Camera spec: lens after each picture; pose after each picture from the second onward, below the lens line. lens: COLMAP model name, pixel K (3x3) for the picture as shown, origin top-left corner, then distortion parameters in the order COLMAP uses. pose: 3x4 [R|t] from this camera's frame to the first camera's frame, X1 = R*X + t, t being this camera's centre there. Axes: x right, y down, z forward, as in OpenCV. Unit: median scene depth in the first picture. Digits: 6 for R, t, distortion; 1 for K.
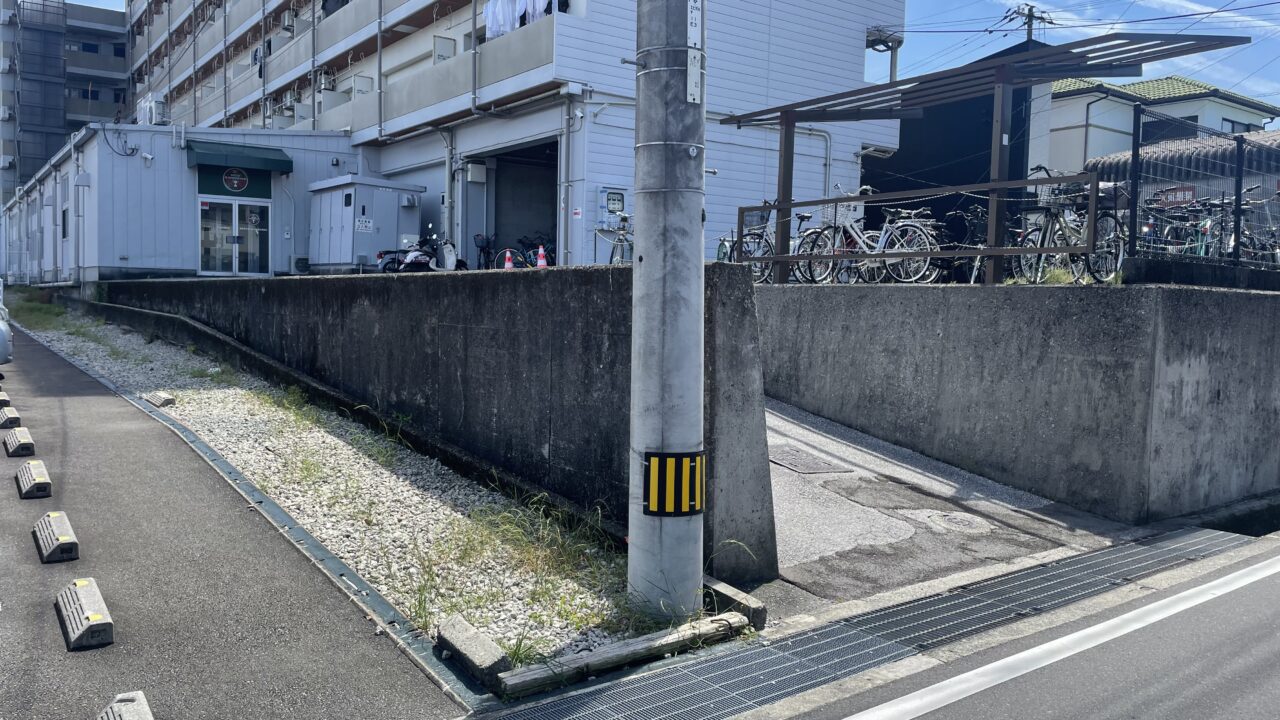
lens RADIAL K [[954.0, 0, 641.5], [0, 954.0, 356.7], [0, 0, 1]] dist [-0.008362, -0.004326]
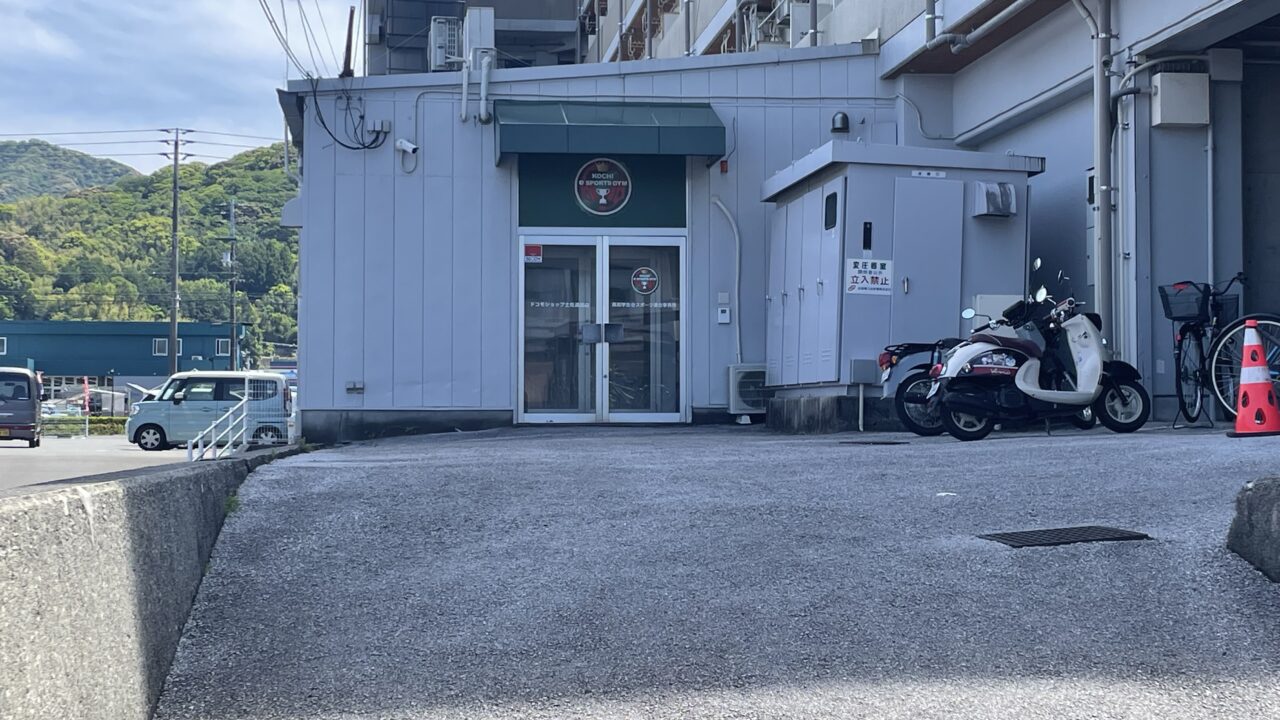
lens RADIAL K [[1997.6, 0, 642.9], [0, 1997.6, 357.2], [0, 0, 1]] dist [0.104360, 0.000000]
pose [[0.877133, -0.041624, -0.478440, -0.004886], [-0.007170, 0.994991, -0.099710, -0.030663], [0.480194, 0.090889, 0.872441, 0.295060]]
